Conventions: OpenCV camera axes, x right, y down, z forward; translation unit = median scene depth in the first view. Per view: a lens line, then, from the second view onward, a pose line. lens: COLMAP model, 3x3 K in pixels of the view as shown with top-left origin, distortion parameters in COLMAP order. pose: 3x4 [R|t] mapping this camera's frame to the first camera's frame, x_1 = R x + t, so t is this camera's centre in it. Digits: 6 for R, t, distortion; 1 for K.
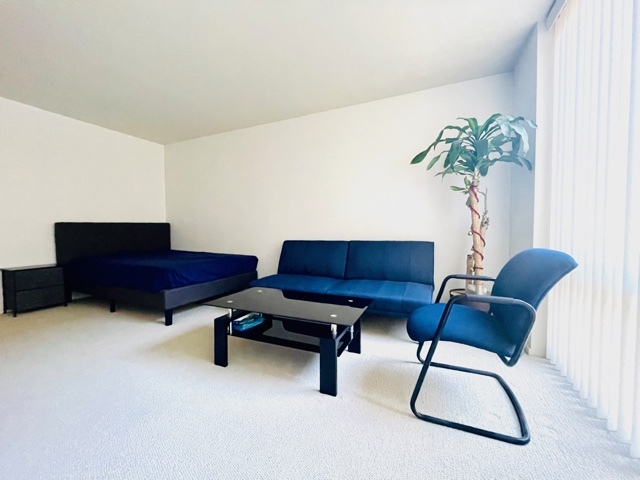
lens RADIAL K [[255.1, 0, 318.2], [0, 255.1, 240.5], [0, 0, 1]] dist [-0.002251, 0.000131]
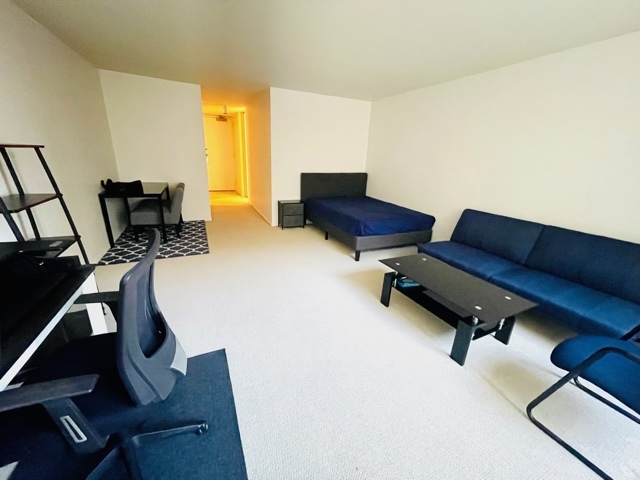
lens RADIAL K [[255.1, 0, 322.3], [0, 255.1, 241.8], [0, 0, 1]] dist [-0.002251, 0.000131]
pose [[0.764818, 0.245868, -0.595485, 0.083407], [-0.075102, 0.952036, 0.296626, -0.174986], [0.639854, -0.182143, 0.746600, -0.160641]]
